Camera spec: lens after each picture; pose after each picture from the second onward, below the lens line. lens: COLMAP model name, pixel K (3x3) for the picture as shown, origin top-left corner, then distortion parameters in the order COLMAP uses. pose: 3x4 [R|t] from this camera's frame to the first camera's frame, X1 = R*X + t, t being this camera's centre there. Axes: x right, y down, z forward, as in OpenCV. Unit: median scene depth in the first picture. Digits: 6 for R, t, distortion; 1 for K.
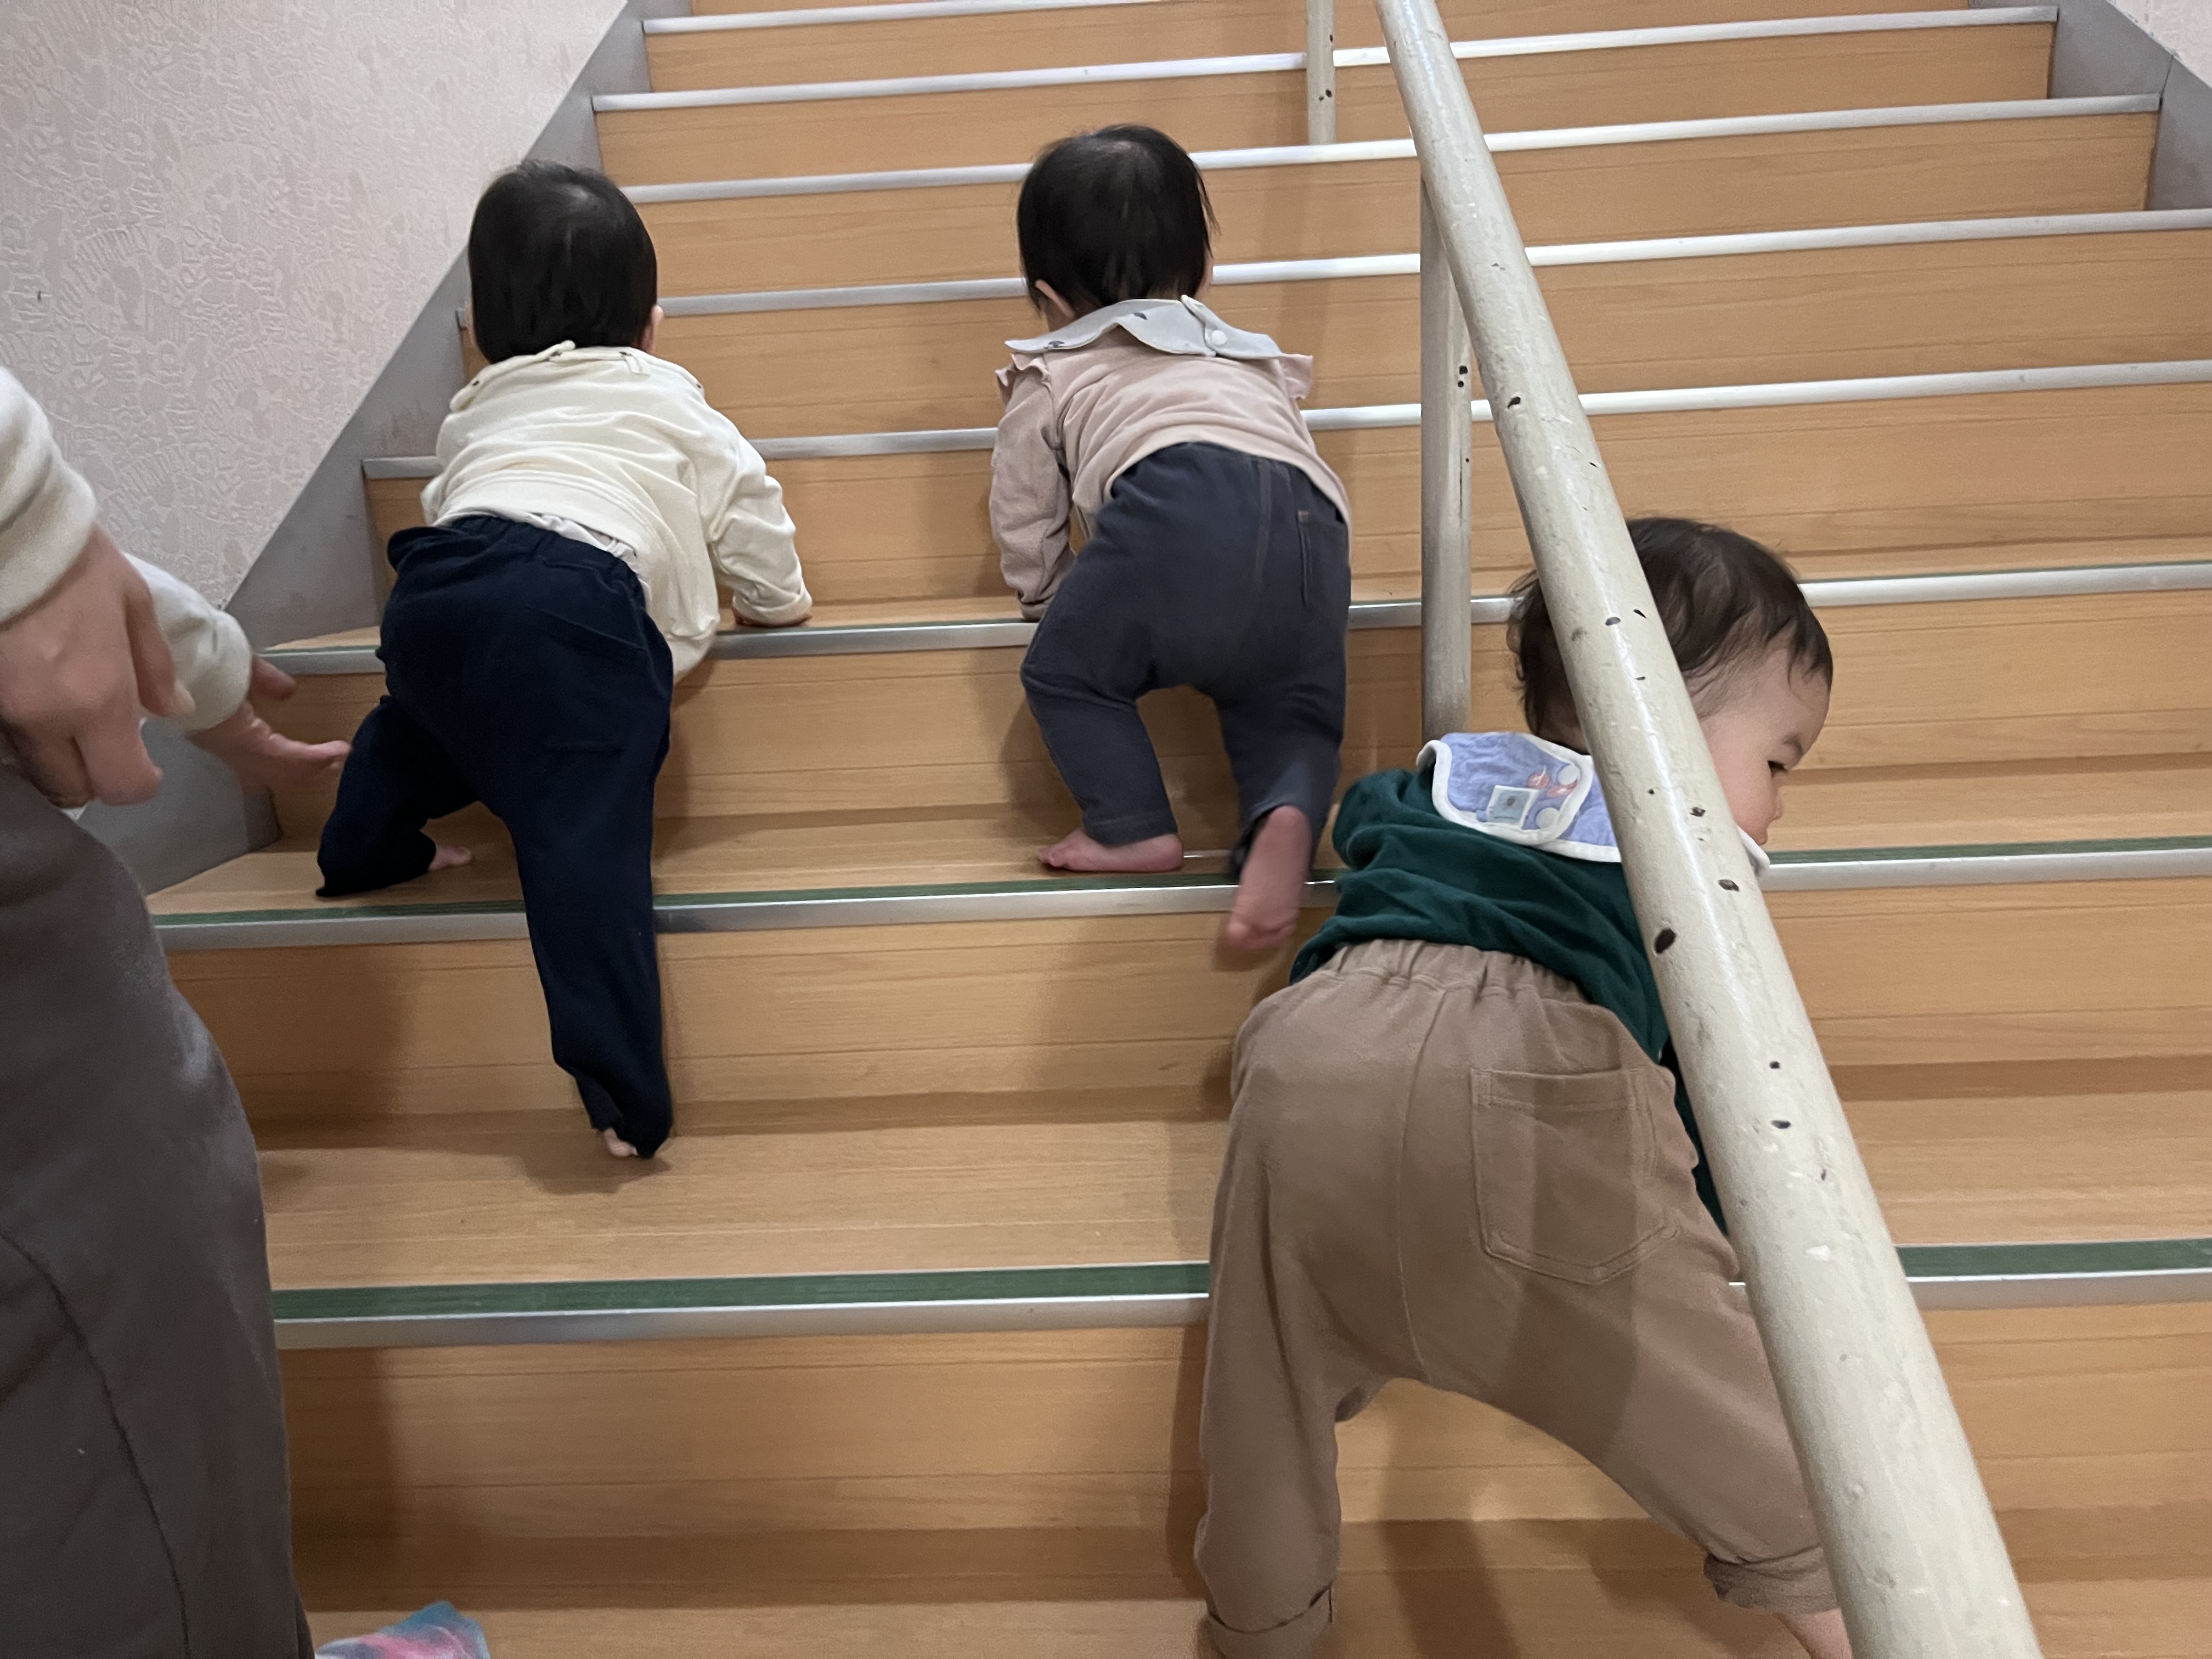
lens RADIAL K [[1630.5, 0, 1106.0], [0, 1630.5, 829.5], [0, 0, 1]] dist [0.003771, 0.005260]
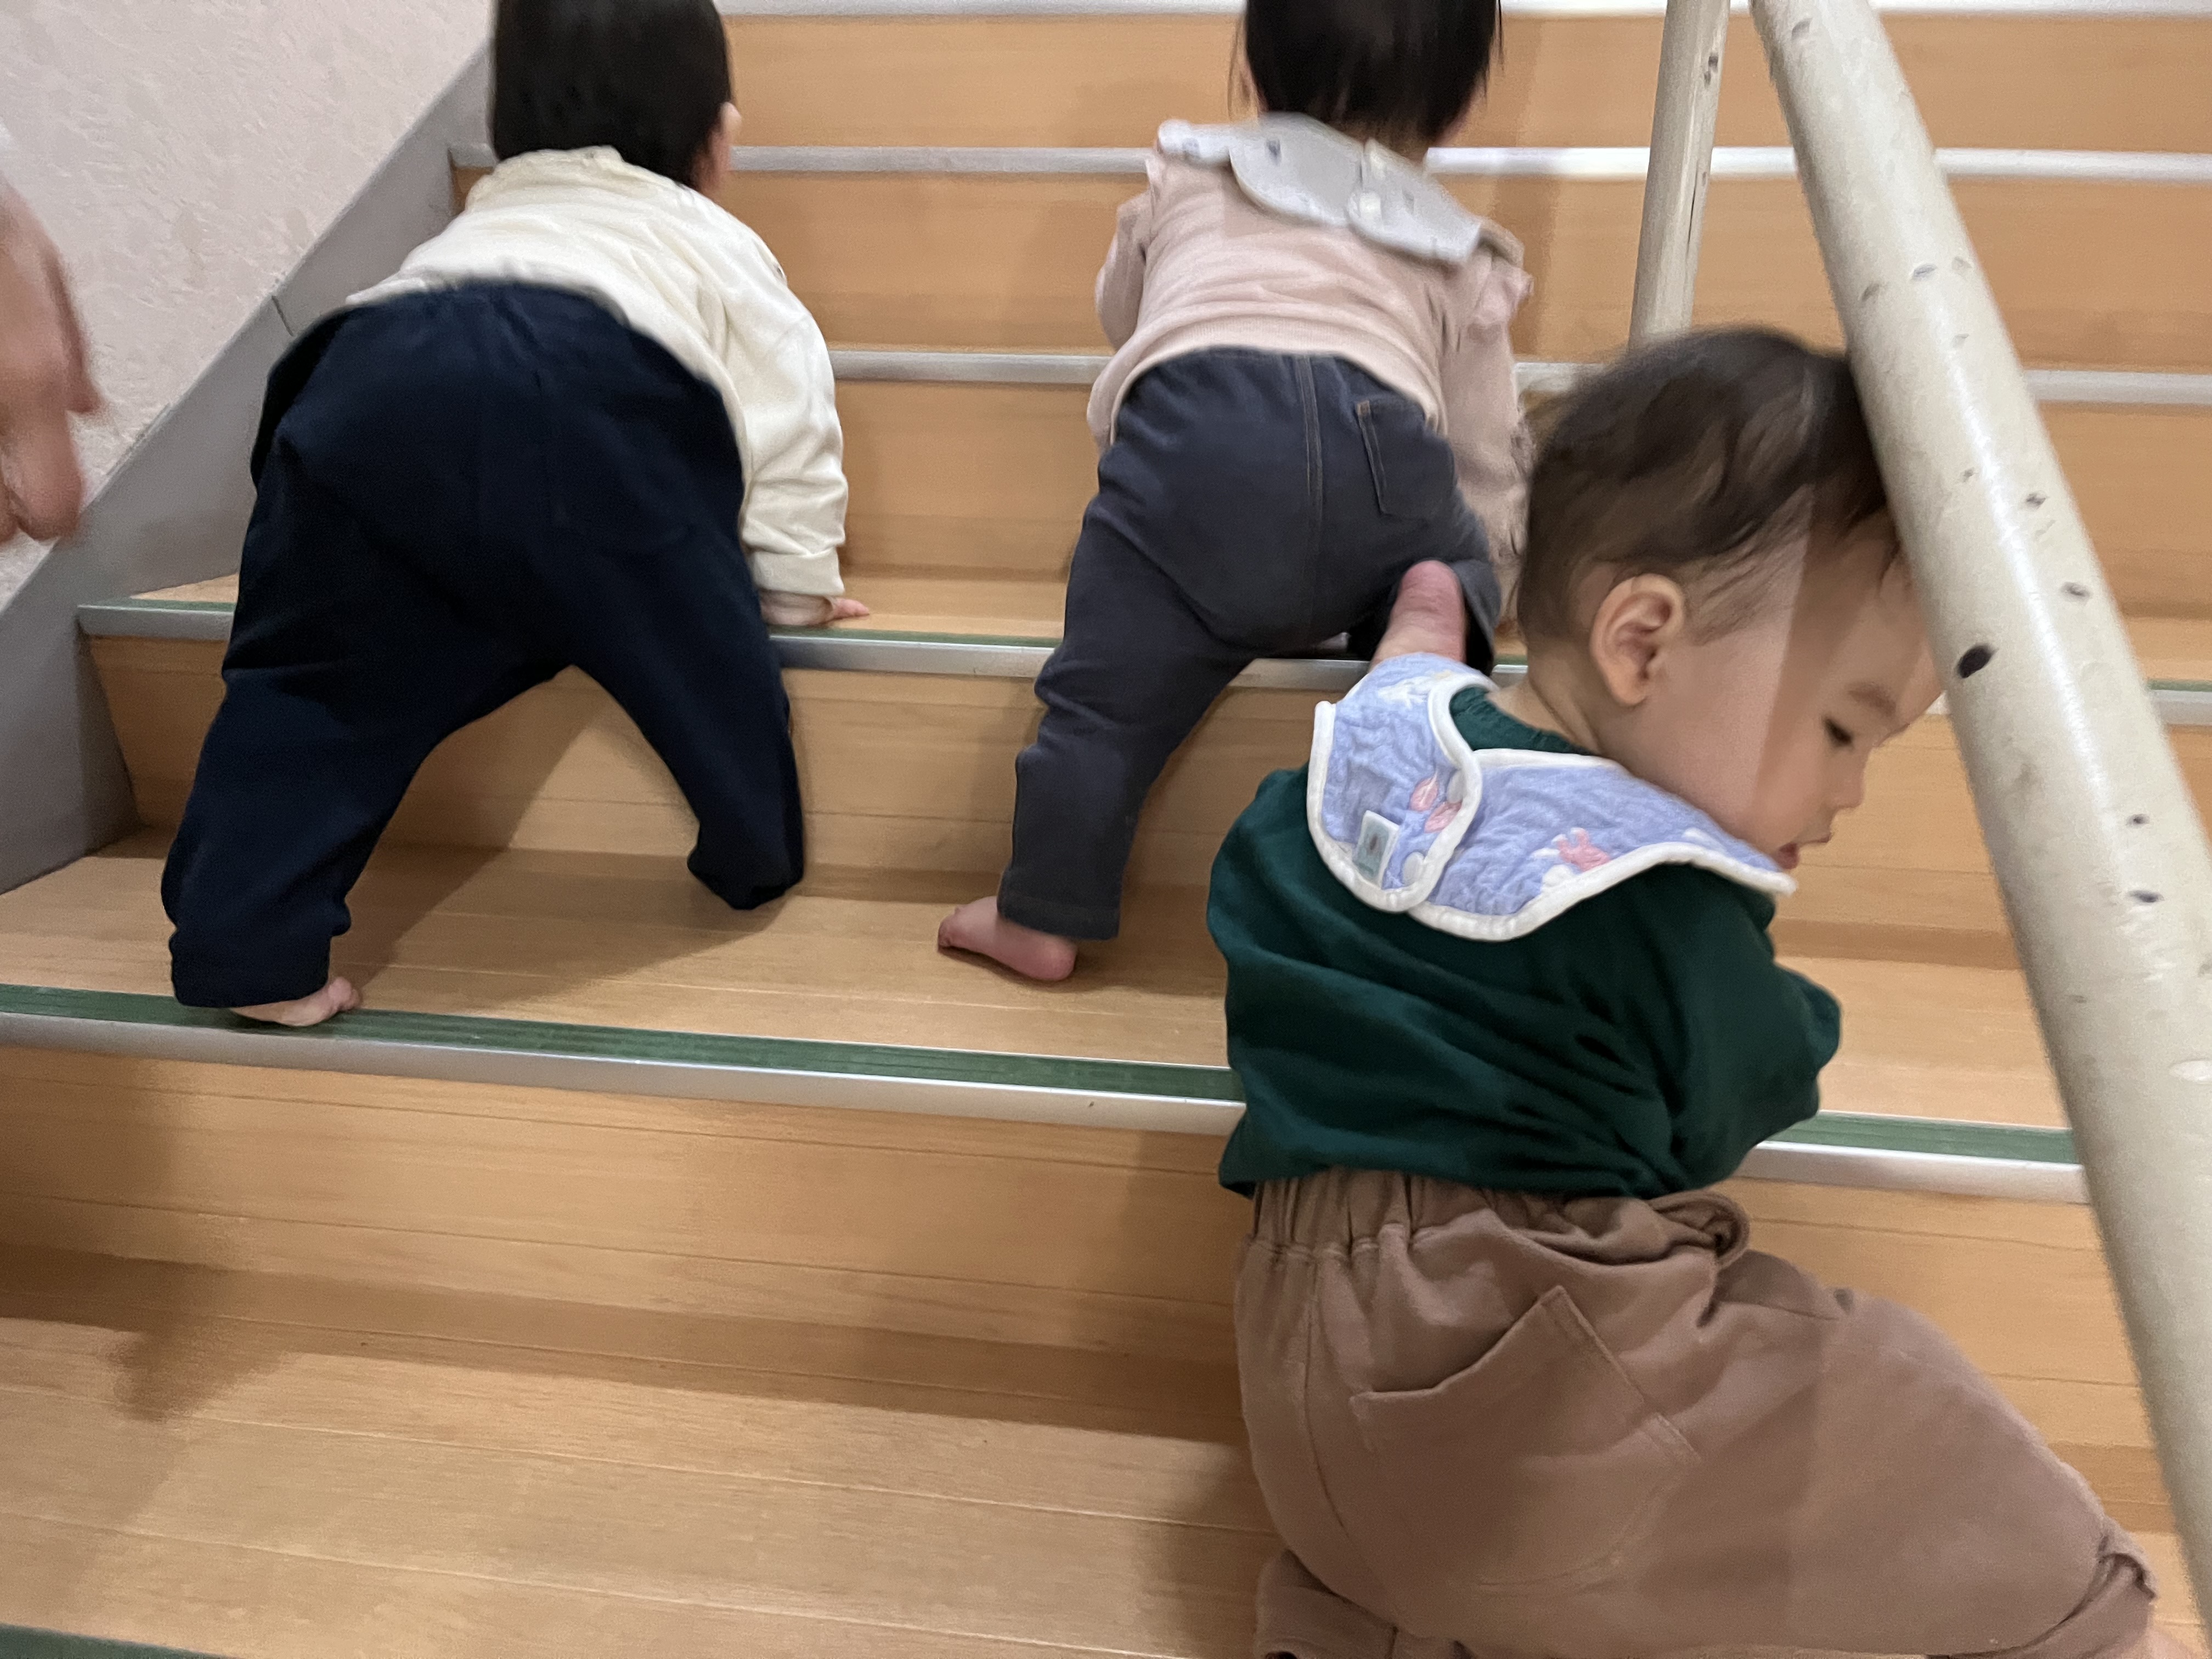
lens RADIAL K [[1683.0, 0, 1106.0], [0, 1683.0, 829.5], [0, 0, 1]] dist [0.072297, -0.129040]
pose [[0.993671, 0.092513, -0.063717, 0.005606], [-0.085748, 0.991104, 0.101781, 0.046119], [0.072567, -0.095673, 0.992764, 0.098110]]
